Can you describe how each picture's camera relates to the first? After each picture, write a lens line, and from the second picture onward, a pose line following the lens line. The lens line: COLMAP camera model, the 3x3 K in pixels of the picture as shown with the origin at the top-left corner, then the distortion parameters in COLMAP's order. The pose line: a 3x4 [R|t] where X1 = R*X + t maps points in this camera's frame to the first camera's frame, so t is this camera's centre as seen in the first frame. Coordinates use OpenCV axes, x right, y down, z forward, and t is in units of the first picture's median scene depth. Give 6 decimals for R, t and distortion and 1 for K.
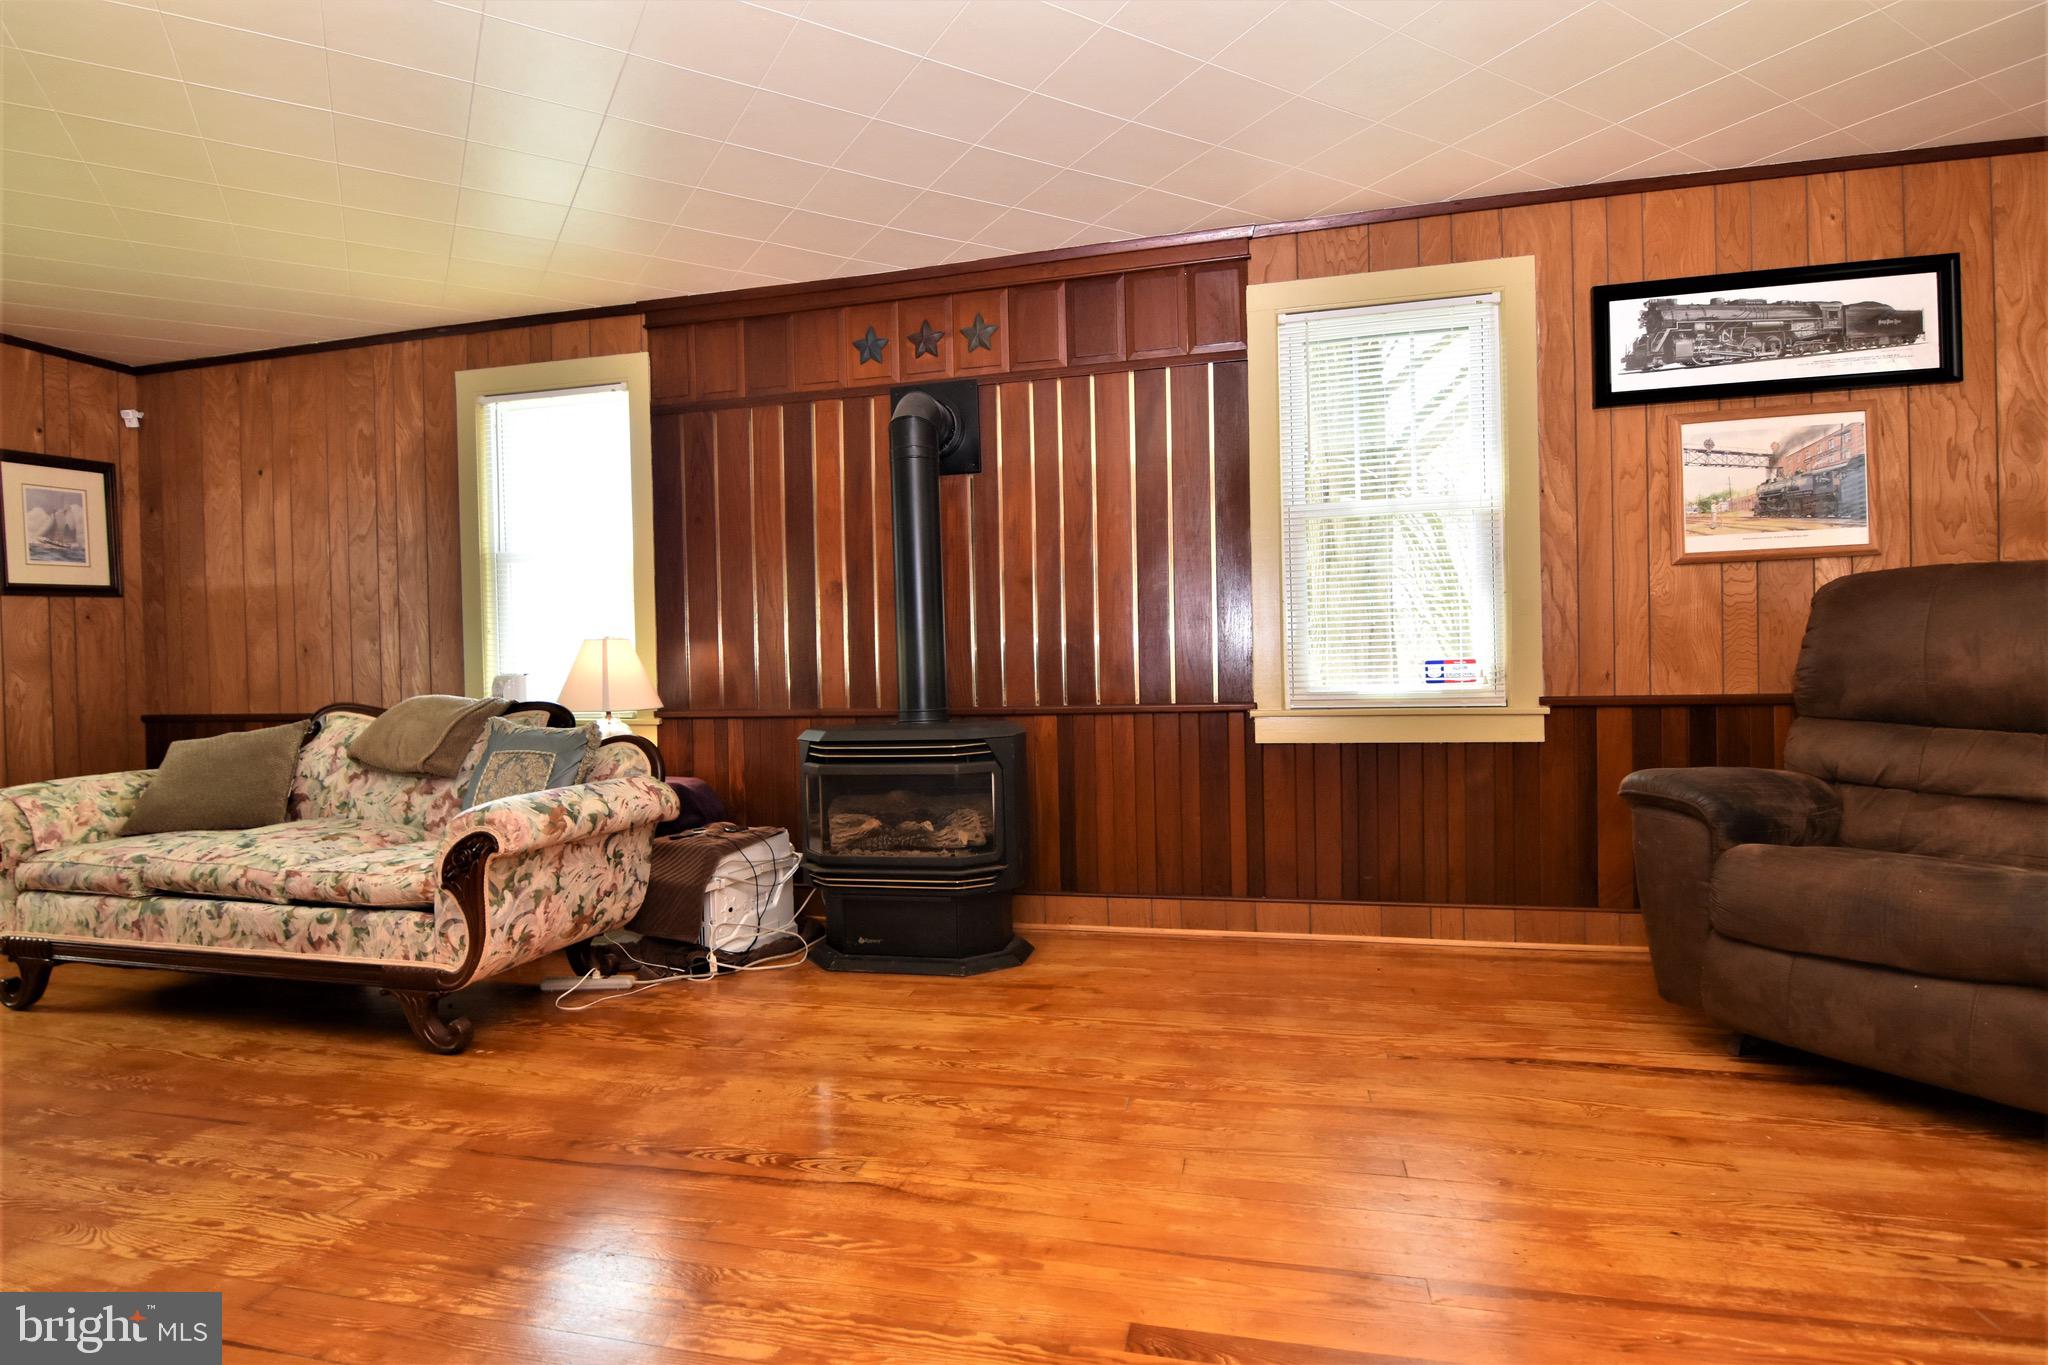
lens RADIAL K [[1008.2, 0, 1021.8], [0, 1008.2, 685.5], [0, 0, 1]] dist [0.001123, -0.014008]
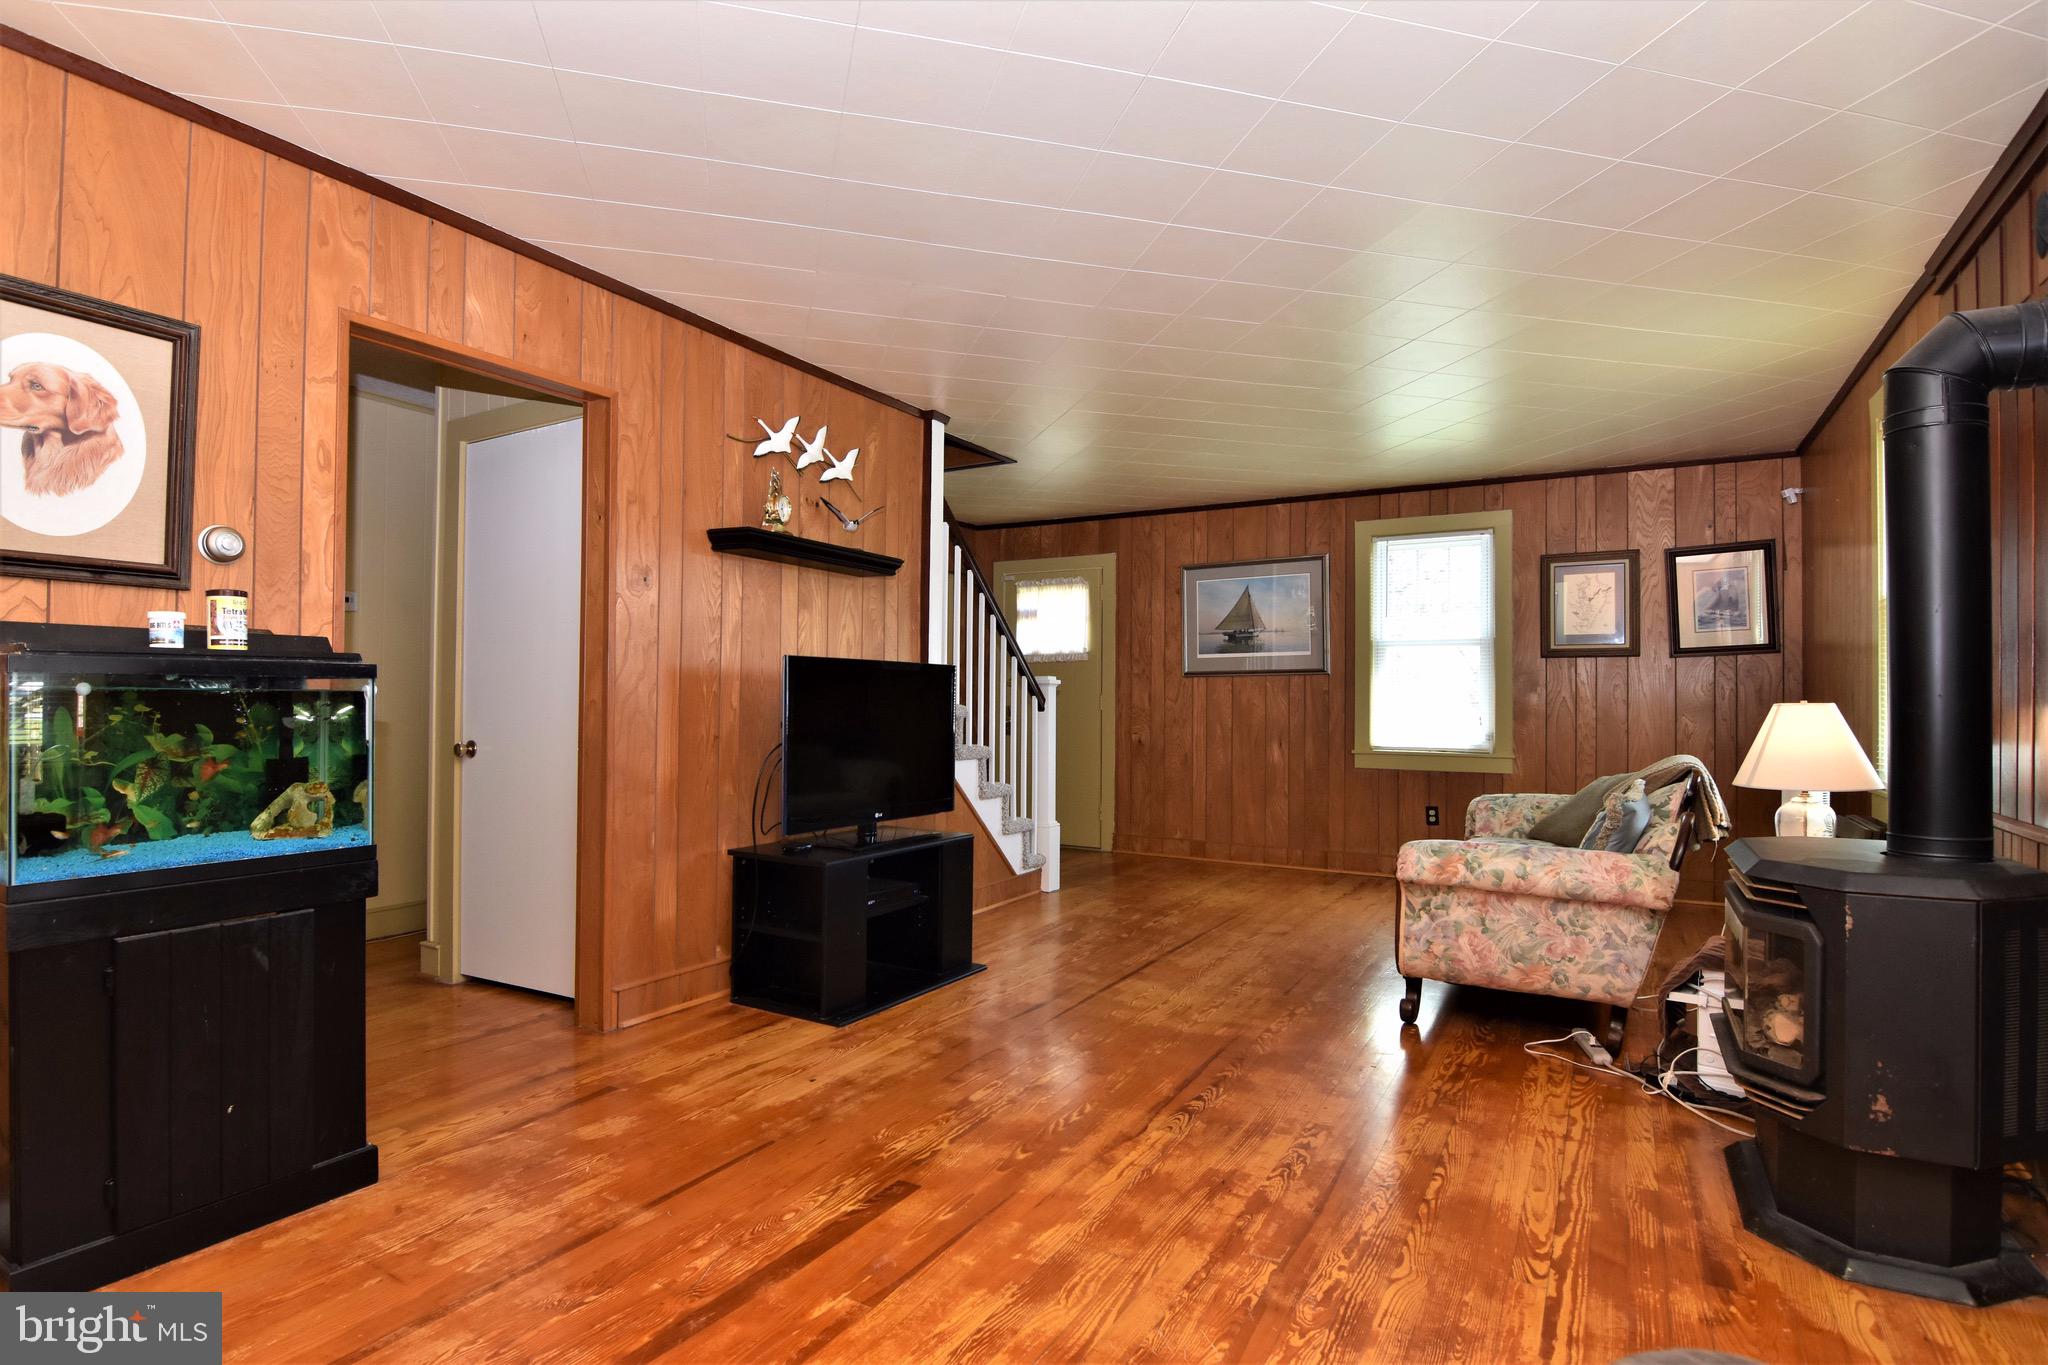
lens RADIAL K [[1032.0, 0, 1024.2], [0, 1032.0, 685.0], [0, 0, 1]] dist [-0.004230, -0.000609]
pose [[-0.266780, 0.005802, -0.963740, 0.711328], [-0.016563, 0.999807, 0.010604, -0.071678], [0.963615, 0.018792, -0.266632, 0.695124]]
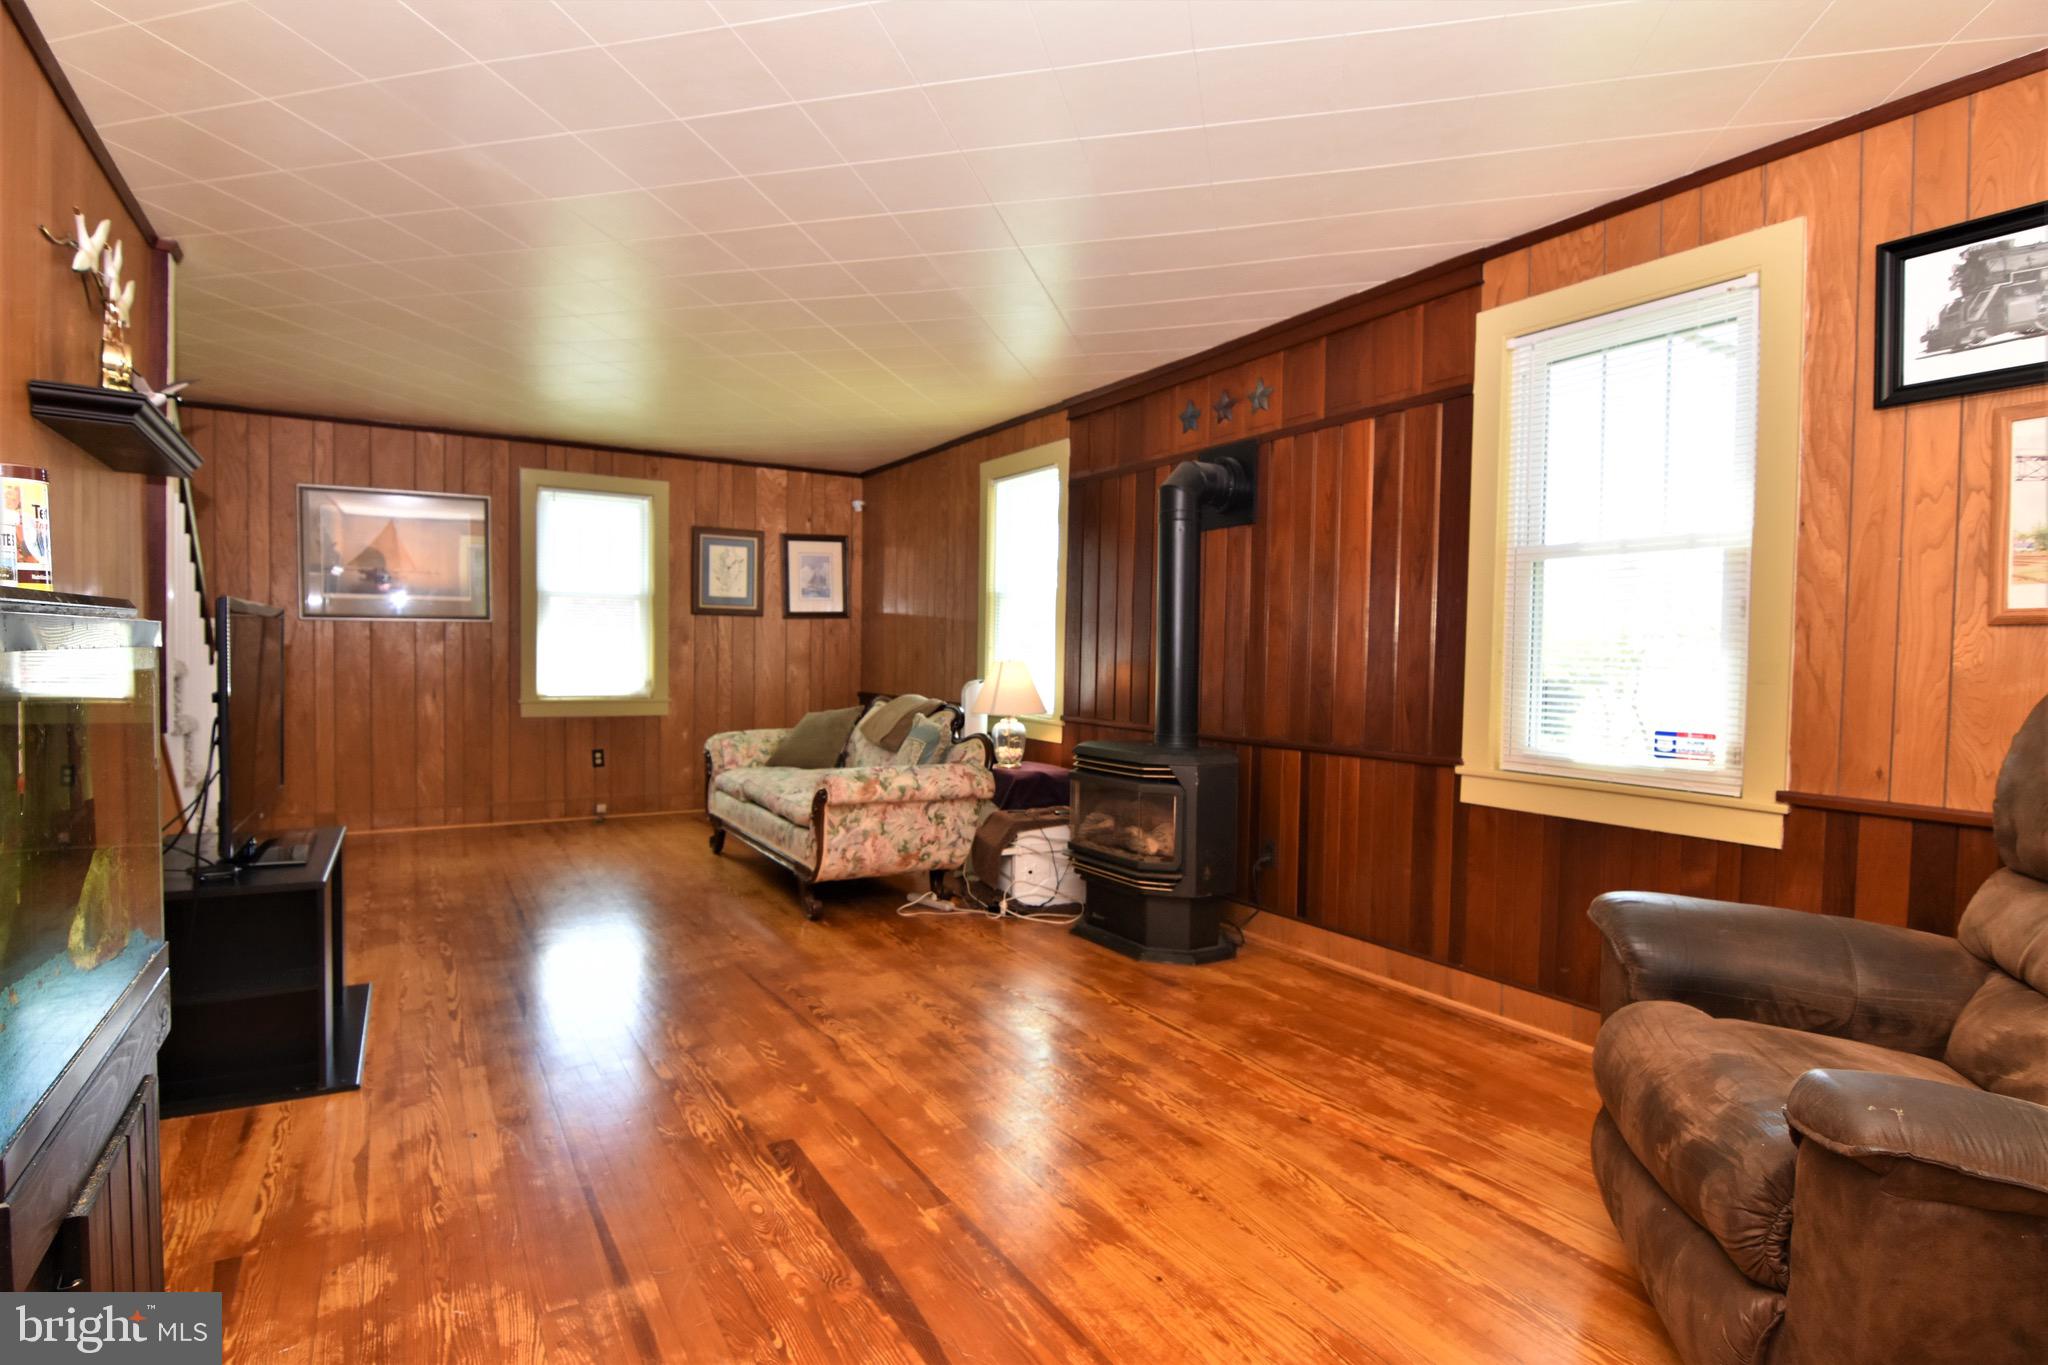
lens RADIAL K [[1008.2, 0, 1021.8], [0, 1008.2, 685.5], [0, 0, 1]] dist [0.001123, -0.014008]
pose [[0.714957, 0.056267, -0.696900, 0.646576], [-0.044641, 0.998396, 0.034813, -0.072139], [0.697742, 0.006221, 0.716322, 0.042700]]
